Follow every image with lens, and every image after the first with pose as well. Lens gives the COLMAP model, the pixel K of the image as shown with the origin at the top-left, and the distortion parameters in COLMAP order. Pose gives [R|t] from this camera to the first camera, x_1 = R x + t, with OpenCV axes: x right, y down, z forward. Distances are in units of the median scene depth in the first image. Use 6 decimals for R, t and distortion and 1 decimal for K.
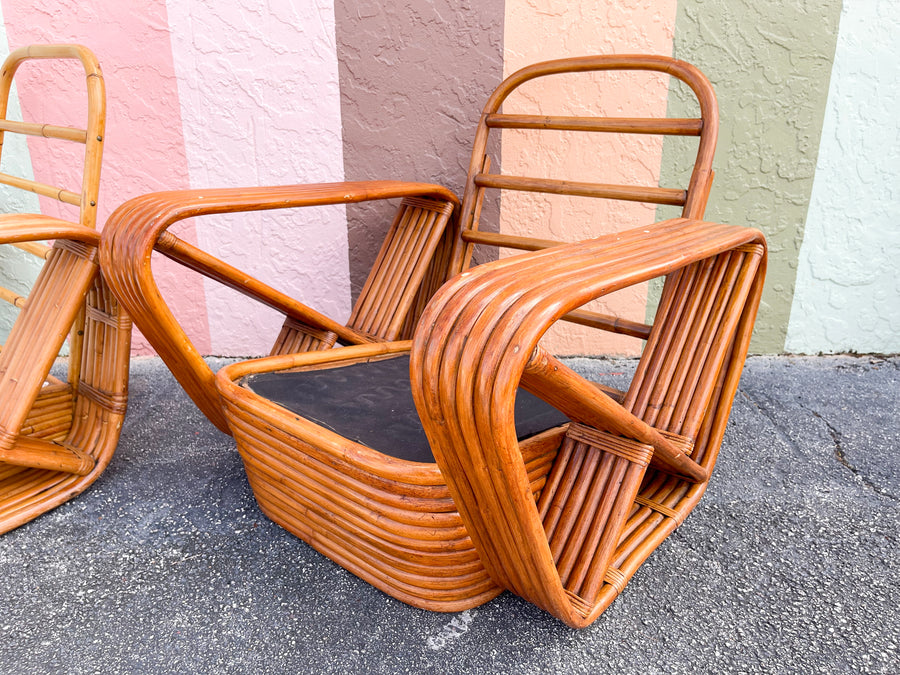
lens RADIAL K [[686.2, 0, 446.5], [0, 686.2, 334.7], [0, 0, 1]] dist [0.060928, -0.080869]
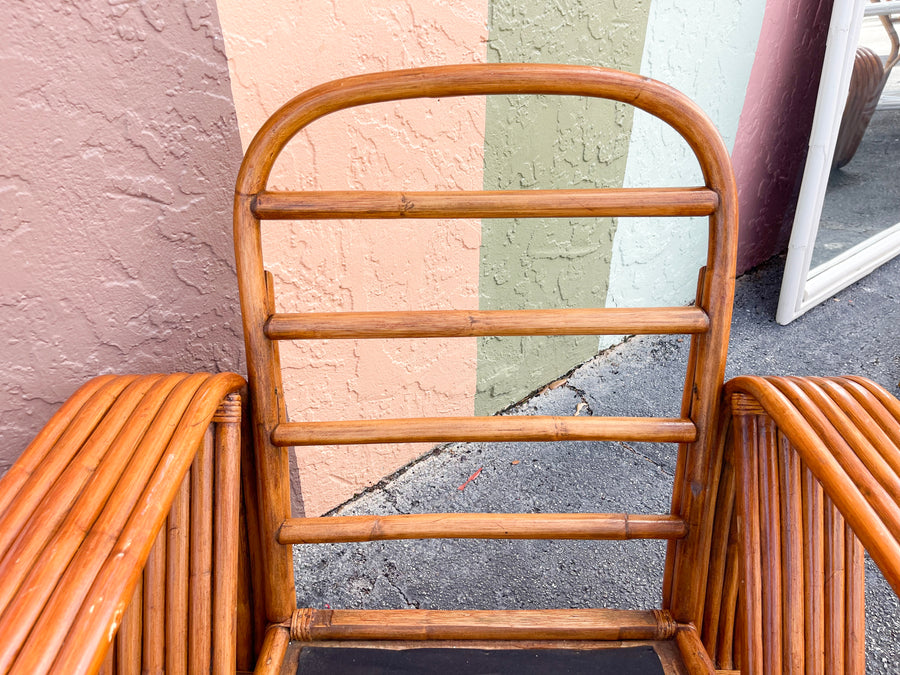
lens RADIAL K [[686.2, 0, 445.9], [0, 686.2, 345.7], [0, 0, 1]] dist [0.060928, -0.080869]
pose [[0.755760, -0.365674, 0.543240, -0.132402], [0.221805, 0.923474, 0.313046, -0.344214], [-0.616141, -0.116094, 0.779033, 0.547107]]
